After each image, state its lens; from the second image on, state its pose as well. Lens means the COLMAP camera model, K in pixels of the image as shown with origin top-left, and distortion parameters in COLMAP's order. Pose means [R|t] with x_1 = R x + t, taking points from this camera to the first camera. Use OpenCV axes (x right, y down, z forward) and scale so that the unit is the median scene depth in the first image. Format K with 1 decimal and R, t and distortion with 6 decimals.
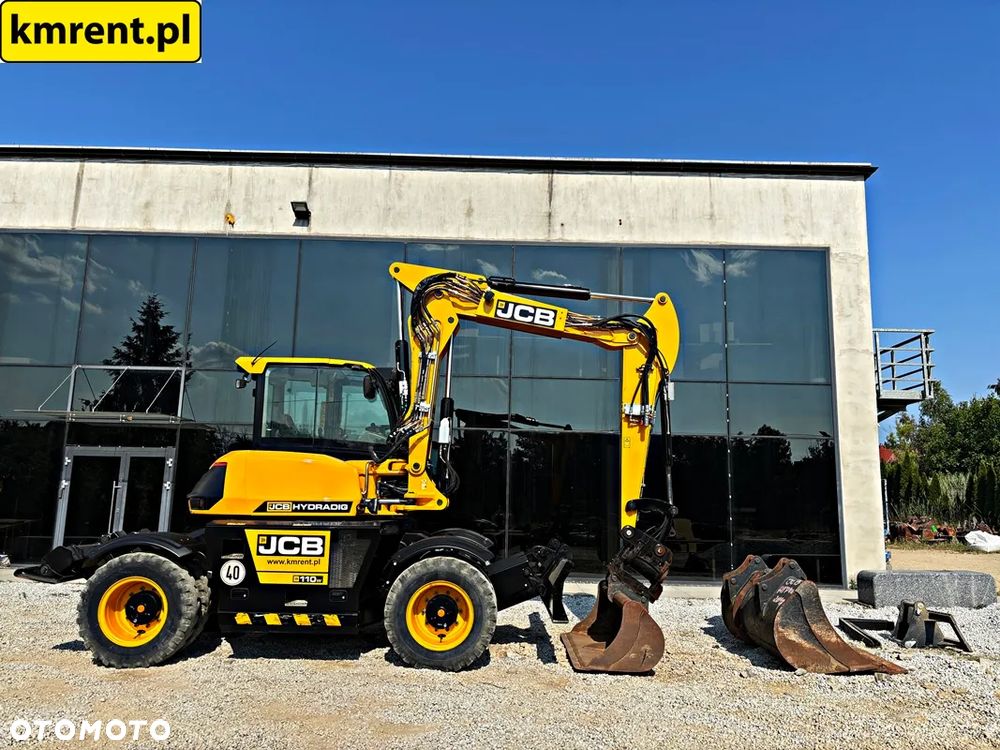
lens RADIAL K [[743.2, 0, 503.7], [0, 743.2, 369.8], [0, 0, 1]] dist [0.085329, -0.149128]
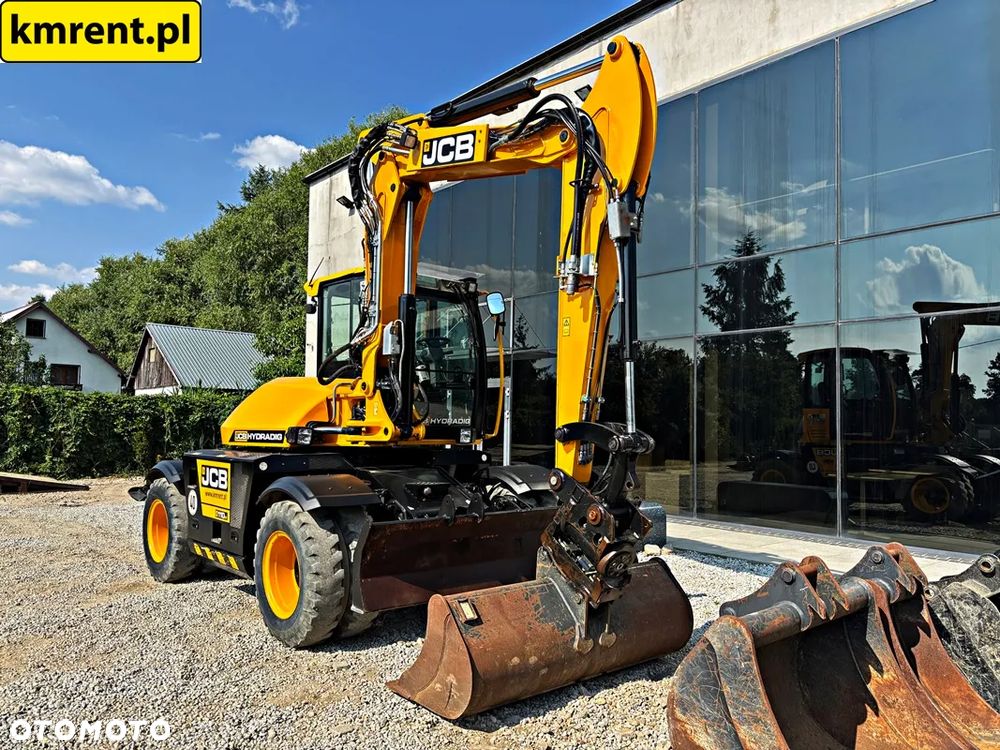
lens RADIAL K [[763.5, 0, 500.0], [0, 763.5, 375.0], [0, 0, 1]] dist [0.057615, -0.077211]
pose [[0.642530, -0.063146, -0.763655, 0.314256], [0.135529, 0.990252, 0.032149, 0.059434], [0.754180, -0.124154, 0.644824, 0.314894]]
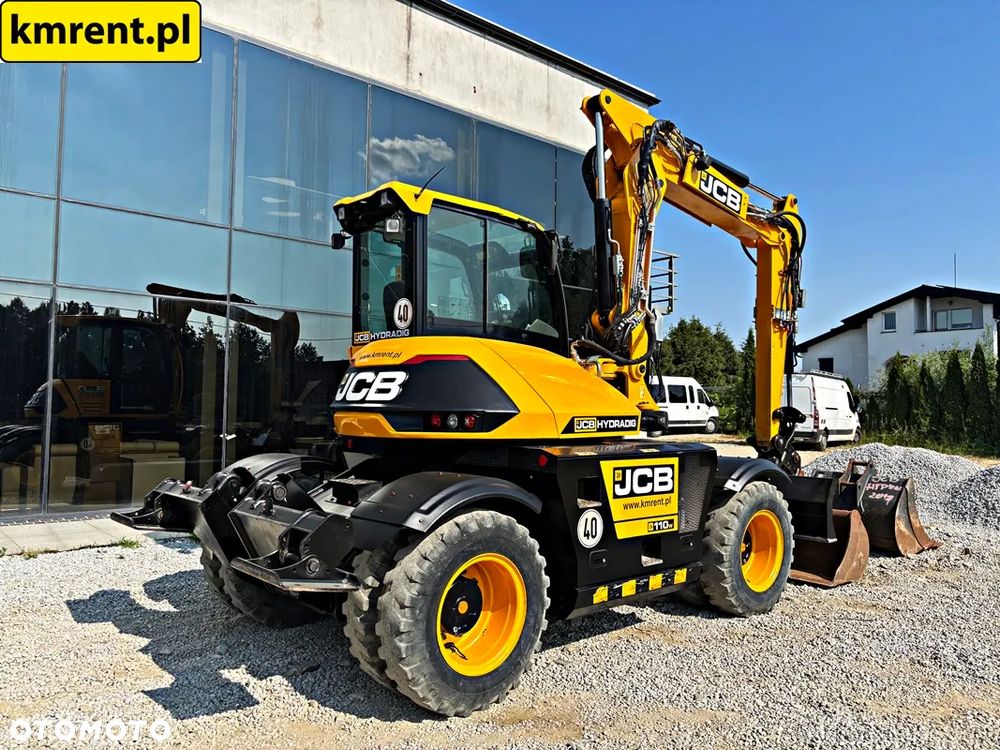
lens RADIAL K [[765.2, 0, 503.8], [0, 765.2, 346.6], [0, 0, 1]] dist [0.026098, 0.000437]
pose [[0.756049, 0.039753, 0.653307, -0.396580], [-0.109546, 0.991760, 0.066427, 0.037379], [-0.645283, -0.121789, 0.754174, 0.266118]]
